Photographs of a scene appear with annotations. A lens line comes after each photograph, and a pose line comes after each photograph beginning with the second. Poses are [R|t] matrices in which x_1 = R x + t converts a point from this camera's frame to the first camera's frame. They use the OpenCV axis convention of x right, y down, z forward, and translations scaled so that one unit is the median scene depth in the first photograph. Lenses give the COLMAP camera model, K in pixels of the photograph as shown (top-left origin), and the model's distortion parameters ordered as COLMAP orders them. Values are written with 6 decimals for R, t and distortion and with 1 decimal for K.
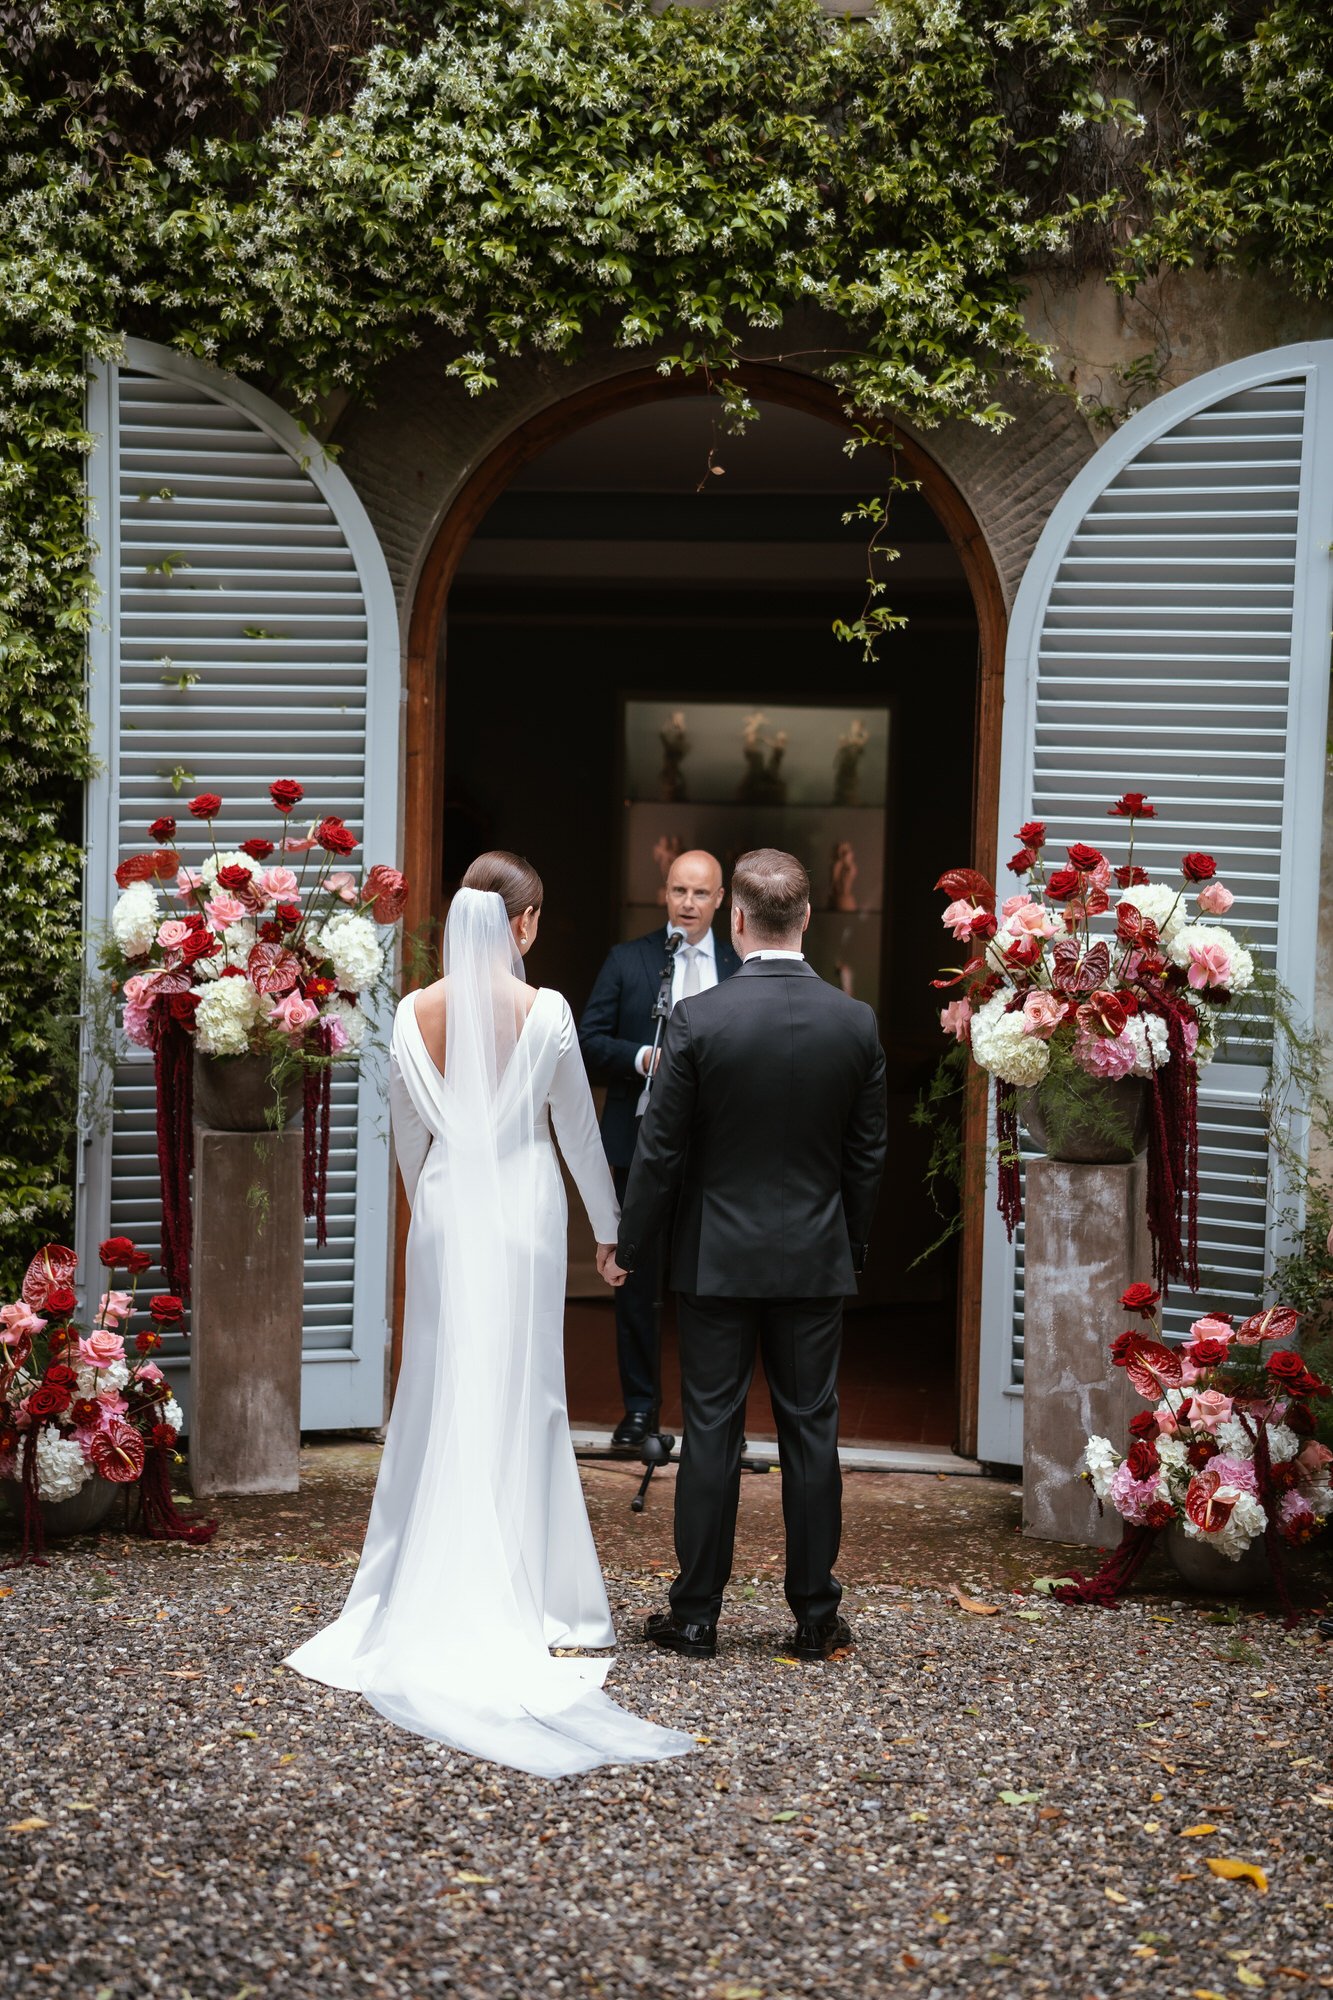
lens RADIAL K [[2862.8, 0, 674.9], [0, 2862.8, 984.0], [0, 0, 1]] dist [0.182153, 0.000000]
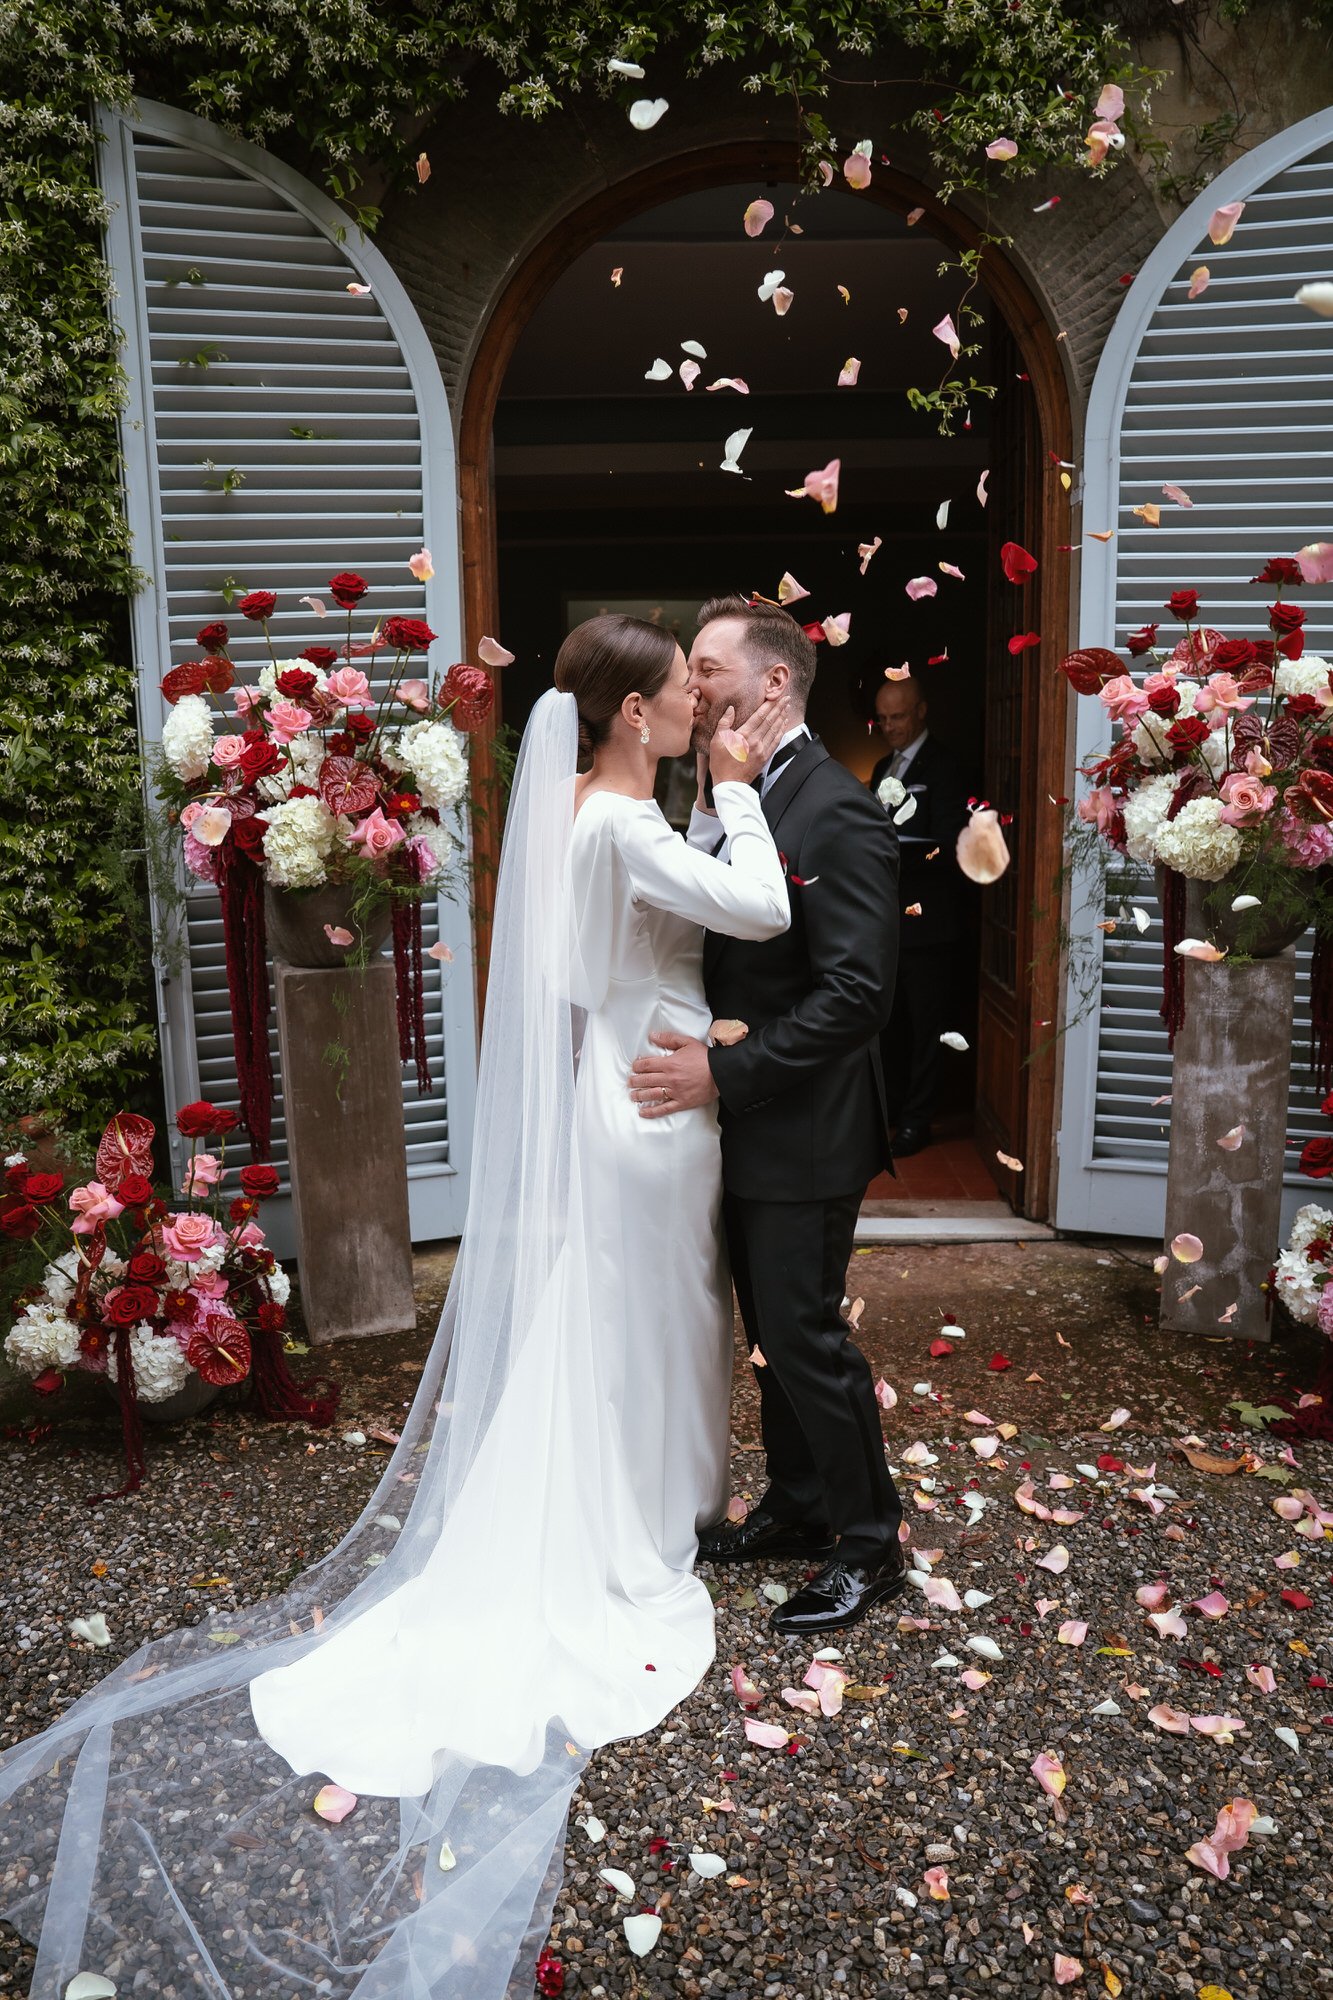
lens RADIAL K [[1530.2, 0, 707.7], [0, 1530.2, 1022.7], [0, 0, 1]] dist [-0.110504, 0.092107]
pose [[0.993229, -0.059159, 0.099979, -0.078035], [0.044258, 0.988414, 0.145183, 0.003518], [-0.107409, -0.139775, 0.984340, 0.501034]]
